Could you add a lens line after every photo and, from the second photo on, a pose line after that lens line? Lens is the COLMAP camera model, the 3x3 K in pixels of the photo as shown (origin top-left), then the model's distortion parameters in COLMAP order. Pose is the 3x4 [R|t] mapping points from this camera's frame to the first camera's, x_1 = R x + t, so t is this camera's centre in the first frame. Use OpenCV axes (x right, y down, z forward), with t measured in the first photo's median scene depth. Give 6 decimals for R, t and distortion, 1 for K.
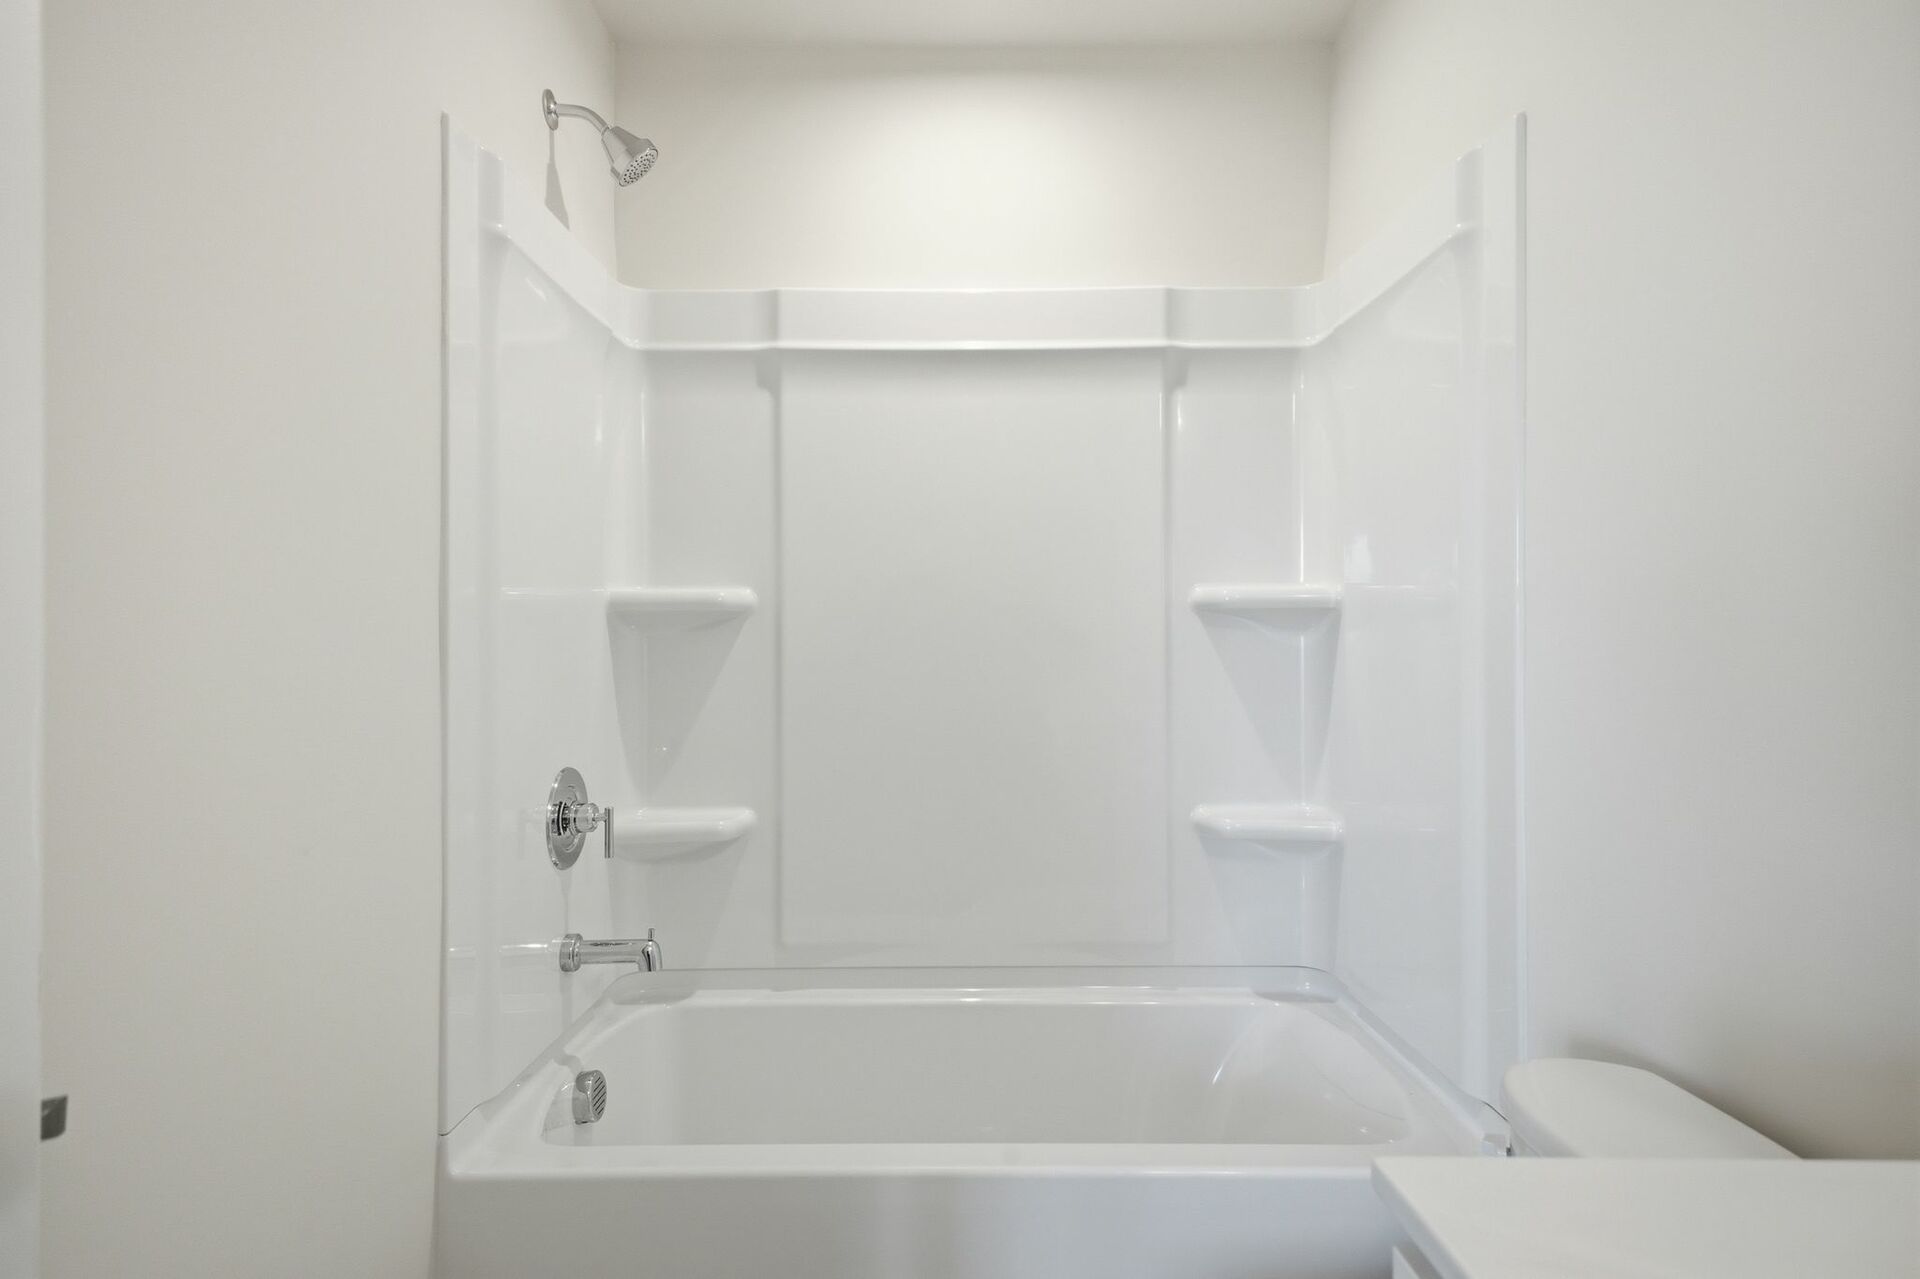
lens RADIAL K [[1062.5, 0, 960.3], [0, 1062.5, 657.7], [0, 0, 1]] dist [0.019654, -0.000461]
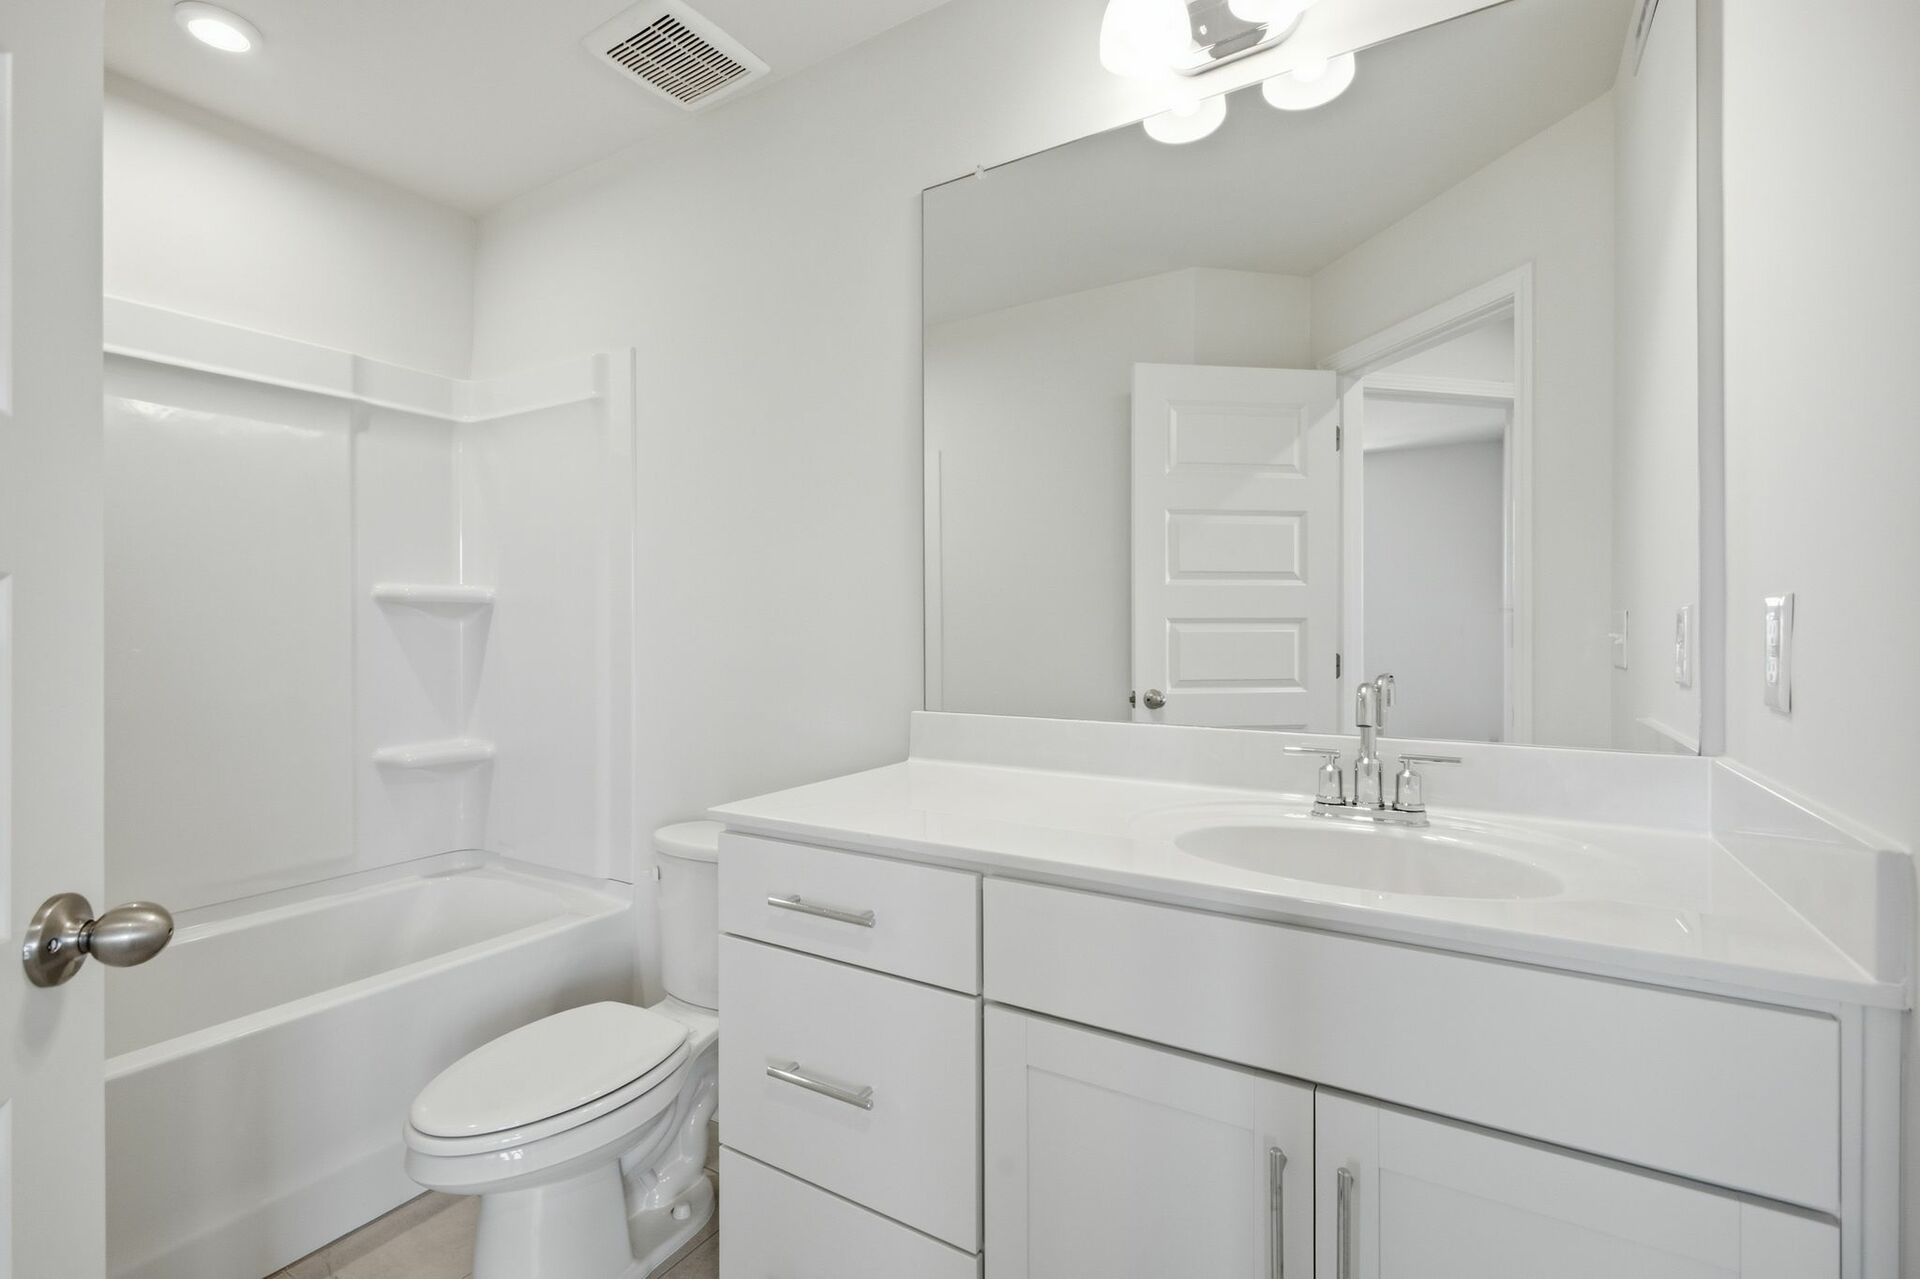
lens RADIAL K [[901.3, 0, 964.6], [0, 901.3, 637.1], [0, 0, 1]] dist [0.012304, -0.000083]
pose [[0.507693, -0.001000, 0.861538, -0.388167], [-0.002609, 0.999993, 0.002699, -0.004873], [-0.861534, -0.003618, 0.507687, -0.215305]]
